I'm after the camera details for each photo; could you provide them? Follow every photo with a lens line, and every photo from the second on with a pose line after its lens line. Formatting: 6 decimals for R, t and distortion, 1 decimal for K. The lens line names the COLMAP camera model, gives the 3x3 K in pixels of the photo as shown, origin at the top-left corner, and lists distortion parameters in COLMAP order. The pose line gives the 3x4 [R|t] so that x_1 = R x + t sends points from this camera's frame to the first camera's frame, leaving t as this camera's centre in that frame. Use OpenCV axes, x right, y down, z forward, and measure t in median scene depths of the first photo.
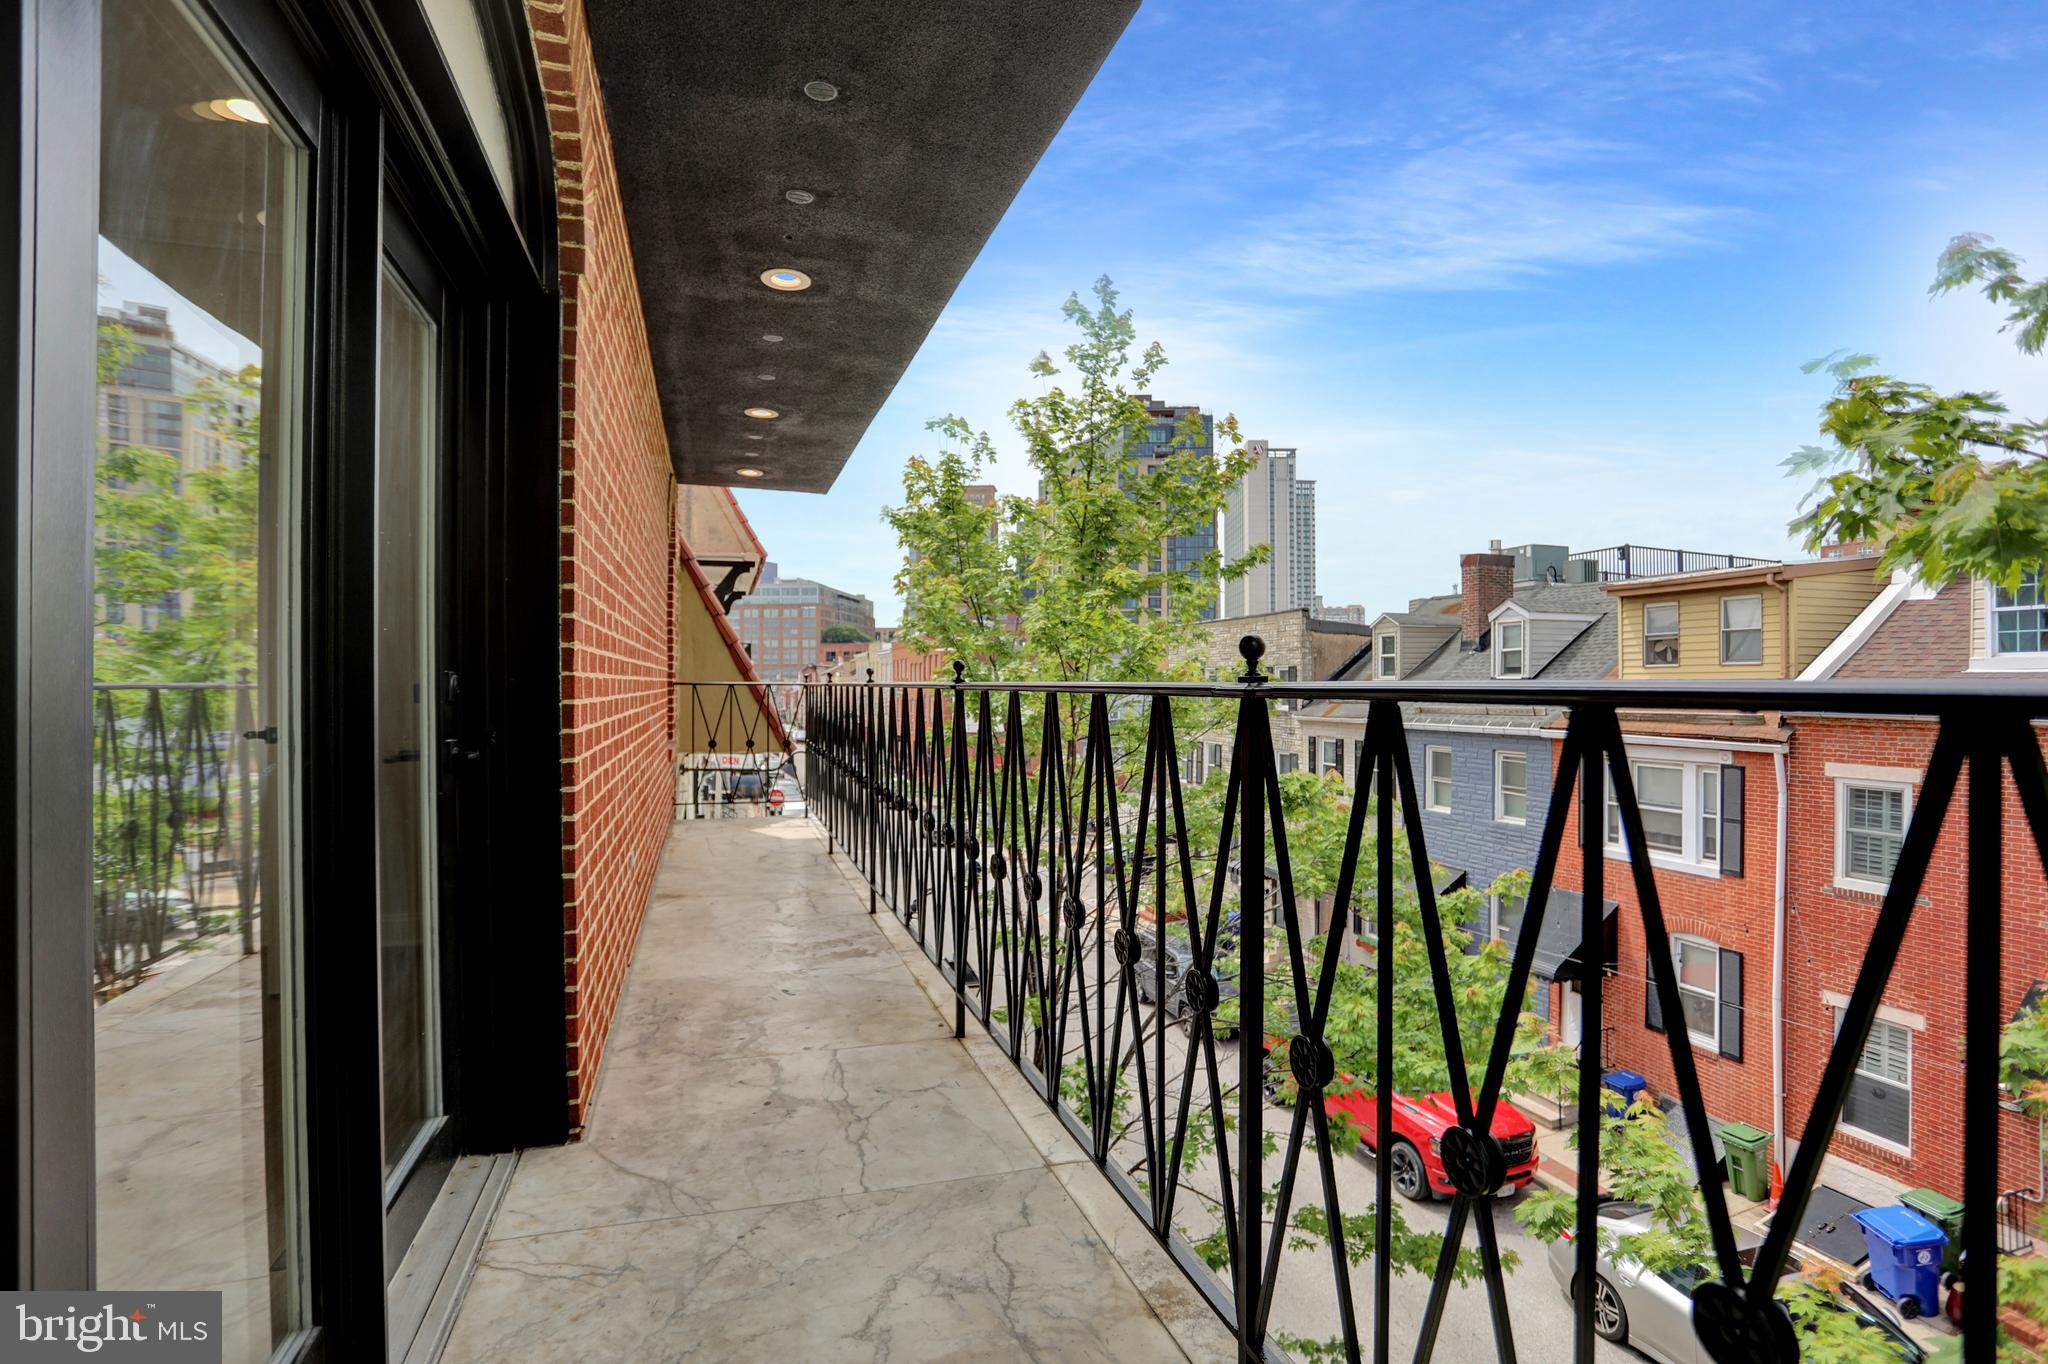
lens RADIAL K [[991.8, 0, 1033.0], [0, 991.8, 679.2], [0, 0, 1]] dist [-0.077912, 0.034662]
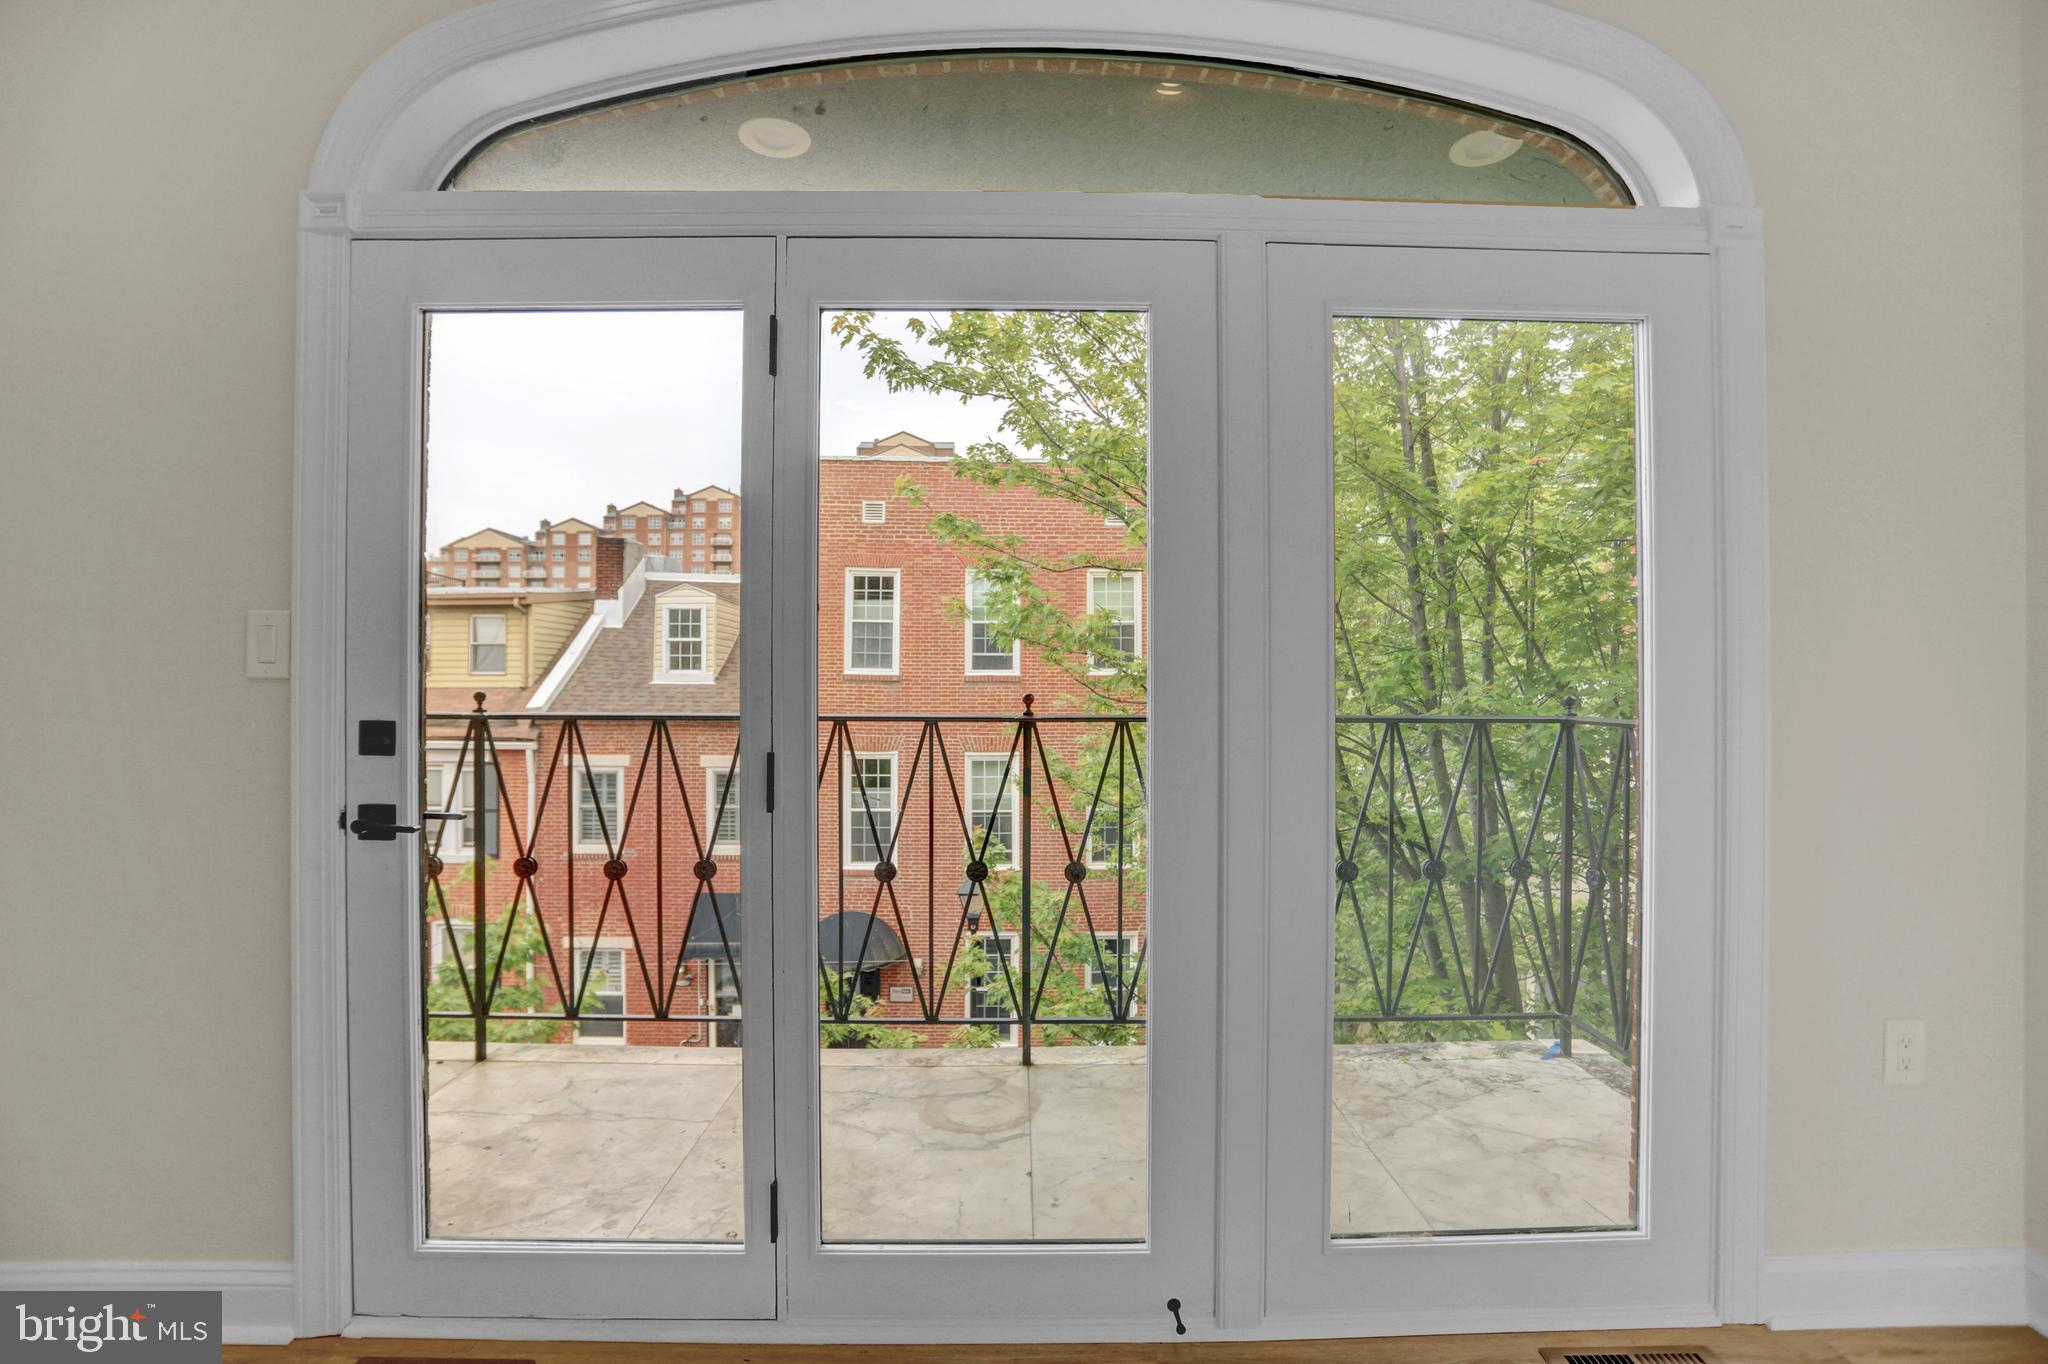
lens RADIAL K [[991.8, 0, 1033.0], [0, 991.8, 679.2], [0, 0, 1]] dist [-0.077912, 0.034662]
pose [[0.297365, 0.009692, 0.954715, -0.200641], [-0.008193, 0.999938, -0.007600, -0.006671], [-0.954729, -0.005562, 0.297426, 0.036527]]
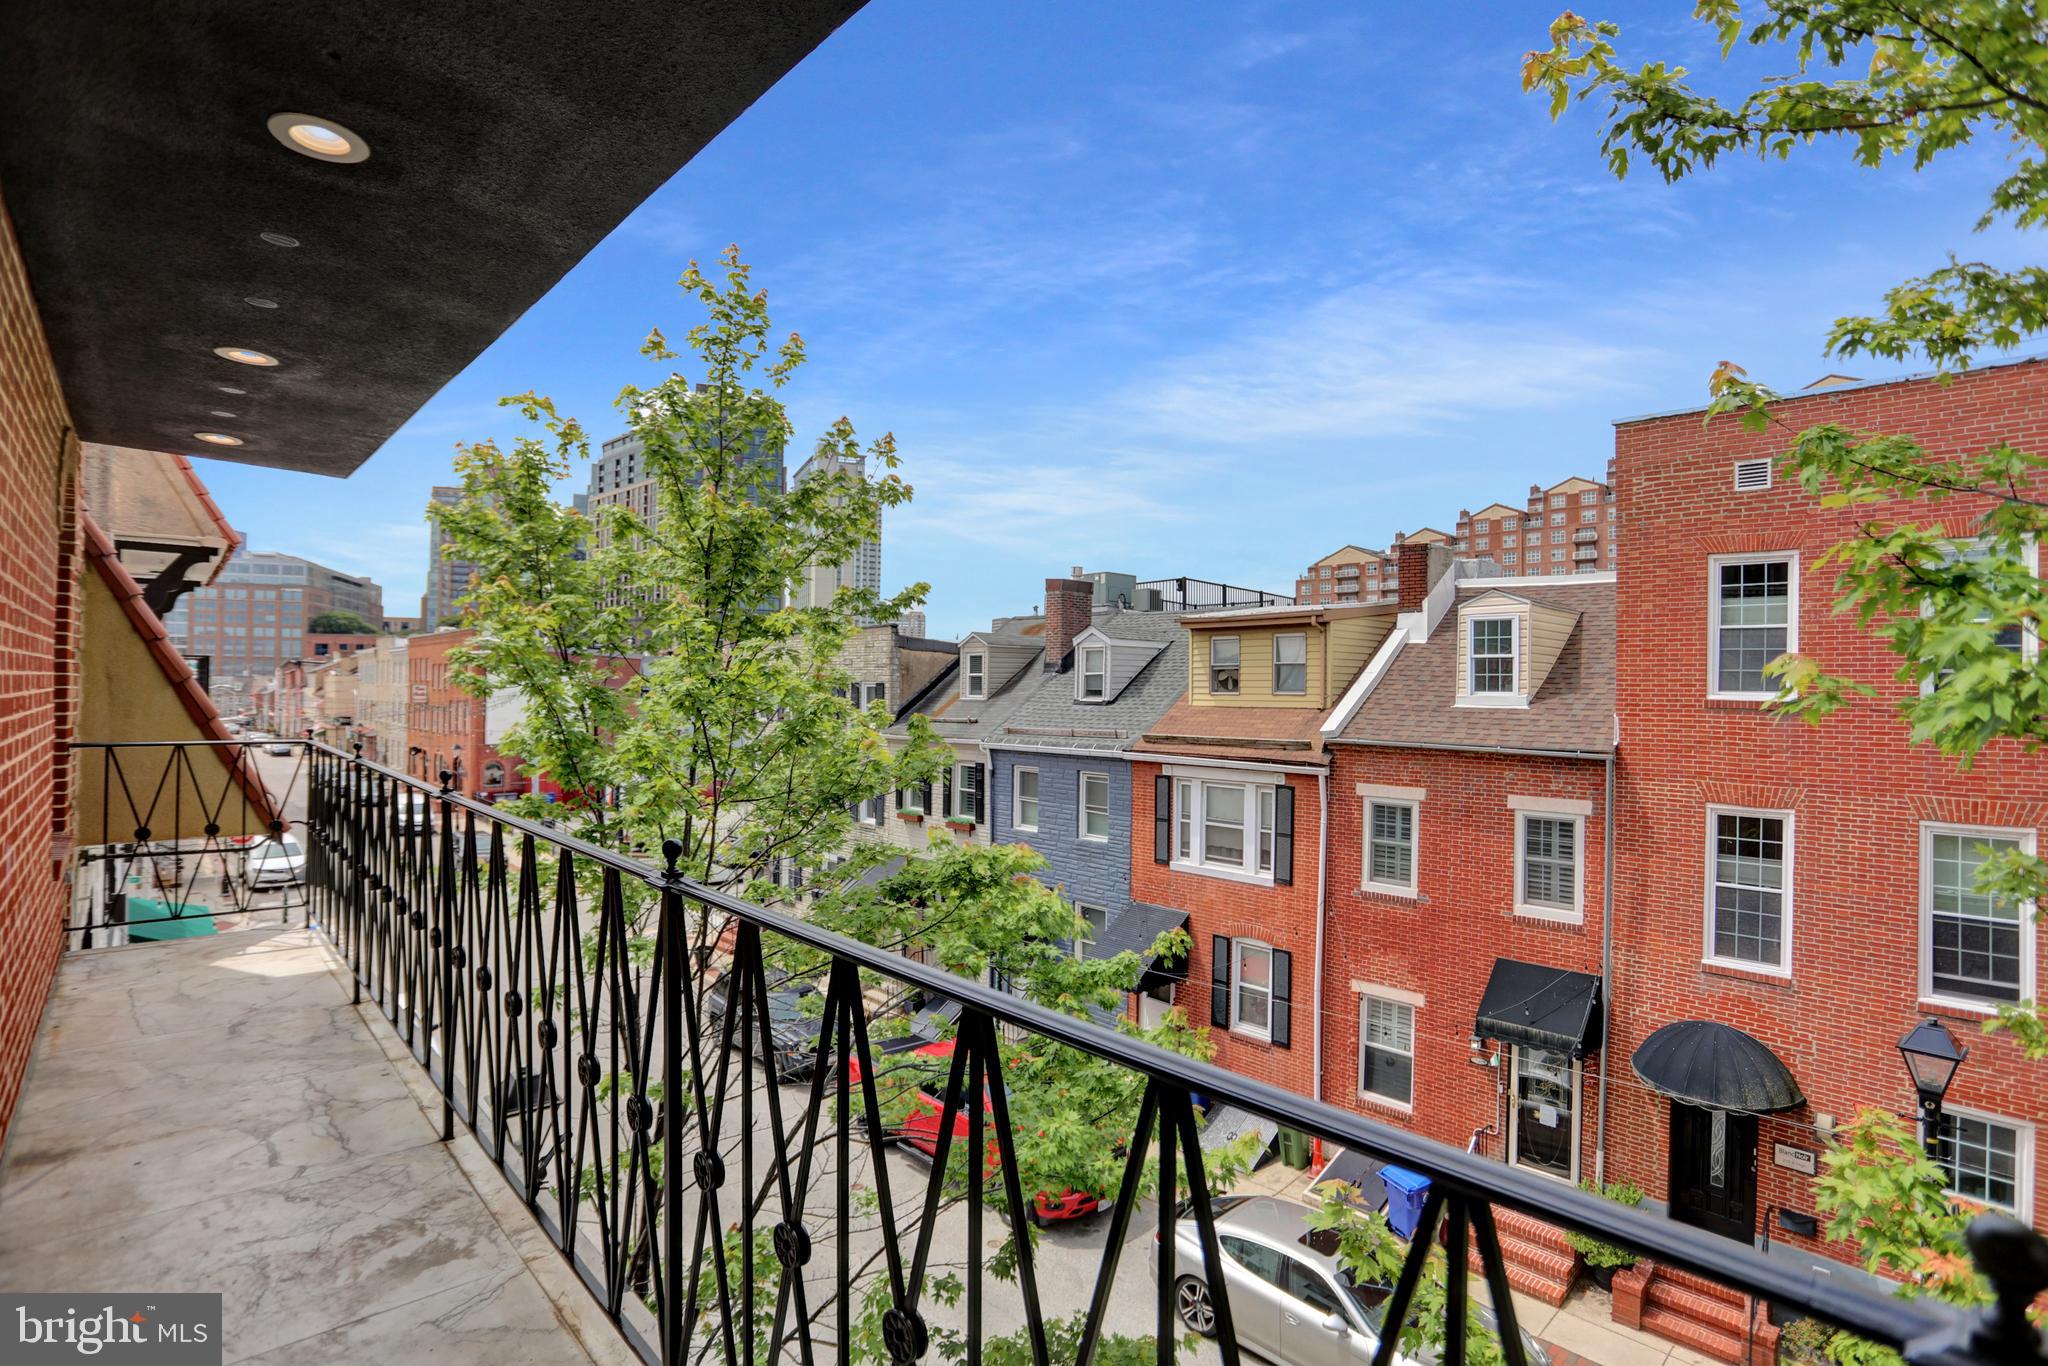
lens RADIAL K [[991.8, 0, 1033.0], [0, 991.8, 680.2], [0, 0, 1]] dist [-0.077912, 0.034662]
pose [[0.905746, 0.014964, 0.423557, -0.029241], [-0.014790, 0.999884, -0.003699, -0.026378], [-0.423563, -0.002914, 0.905862, 0.087754]]
